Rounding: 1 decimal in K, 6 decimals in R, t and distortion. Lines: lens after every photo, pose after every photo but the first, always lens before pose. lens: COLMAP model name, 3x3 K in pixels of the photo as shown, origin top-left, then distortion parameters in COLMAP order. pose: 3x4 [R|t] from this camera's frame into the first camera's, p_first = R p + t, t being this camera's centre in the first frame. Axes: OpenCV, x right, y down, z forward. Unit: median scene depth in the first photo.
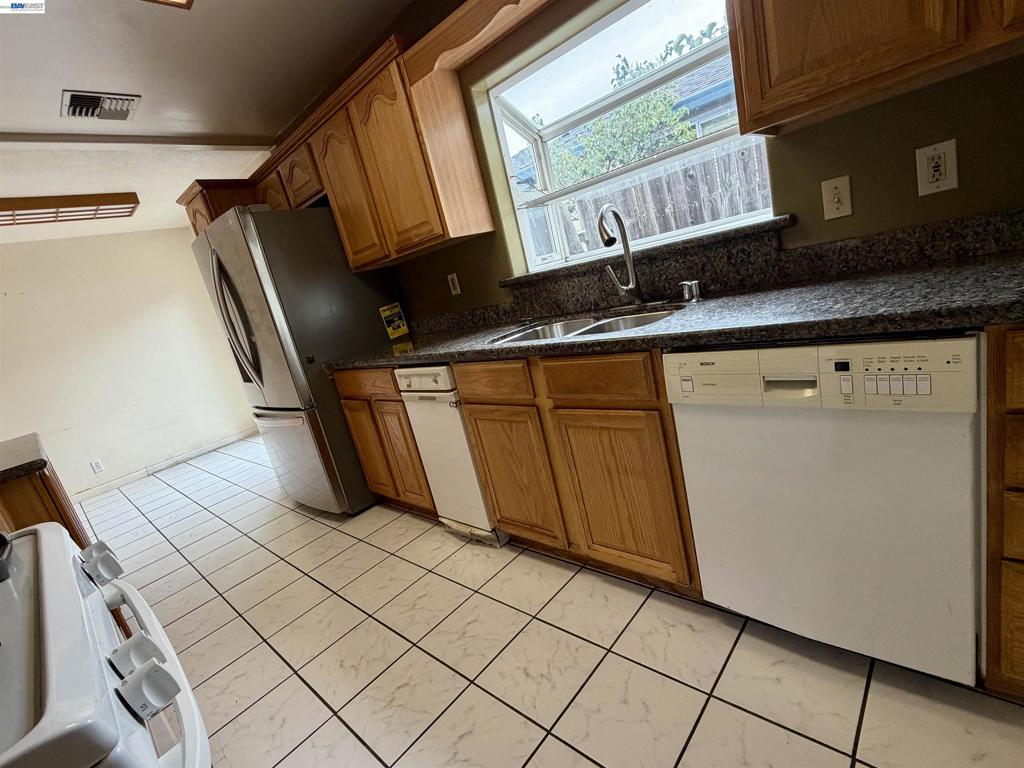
lens RADIAL K [[472.3, 0, 508.8], [0, 472.3, 384.4], [0, 0, 1]] dist [-0.002162, 0.000007]
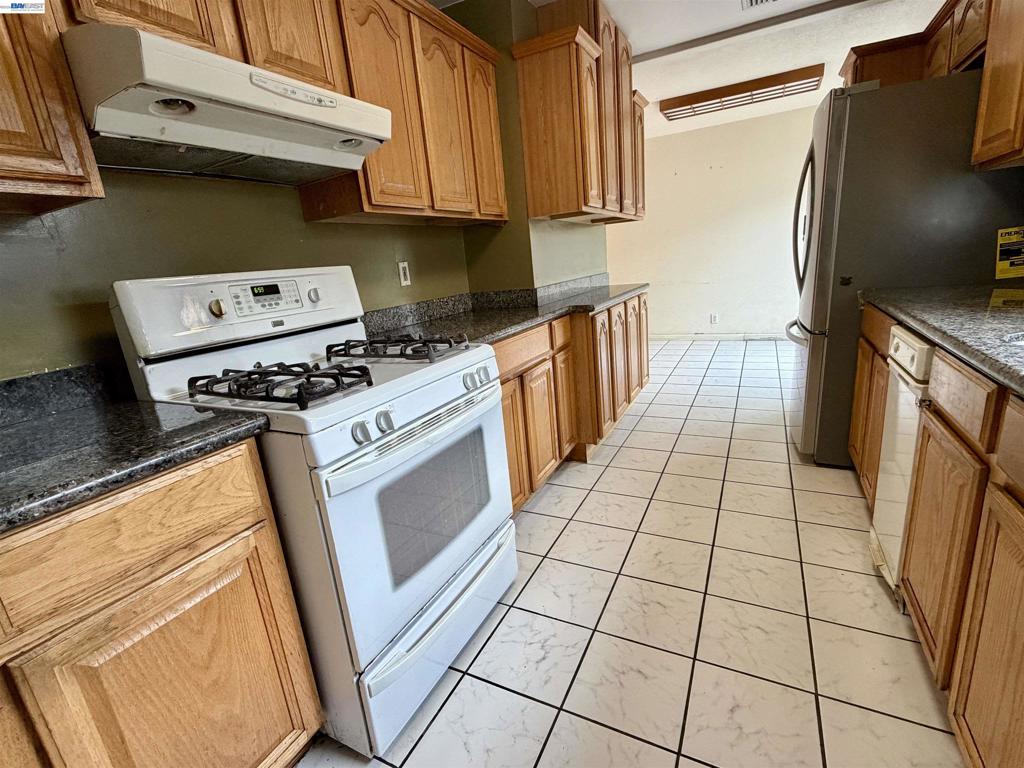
lens RADIAL K [[472.3, 0, 512.1], [0, 472.3, 385.5], [0, 0, 1]] dist [-0.002162, 0.000007]
pose [[0.284000, 0.437325, -0.853283, 0.235262], [-0.199348, 0.897410, 0.393592, -0.106208], [0.937872, 0.058320, 0.342044, 0.168942]]
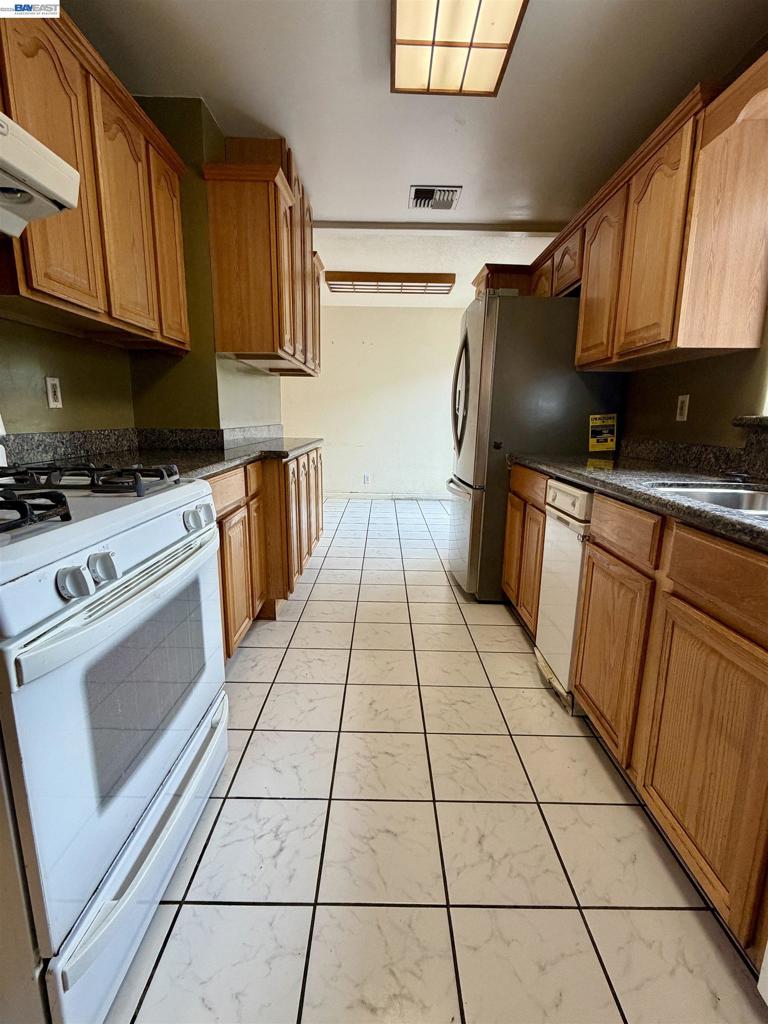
lens RADIAL K [[472.3, 0, 386.2], [0, 472.3, 510.4], [0, 0, 1]] dist [-0.002162, 0.000007]
pose [[0.659327, 0.377297, -0.650334, 0.153935], [-0.339713, 0.921139, 0.189996, -0.037661], [0.670733, 0.095658, 0.735504, 0.101984]]
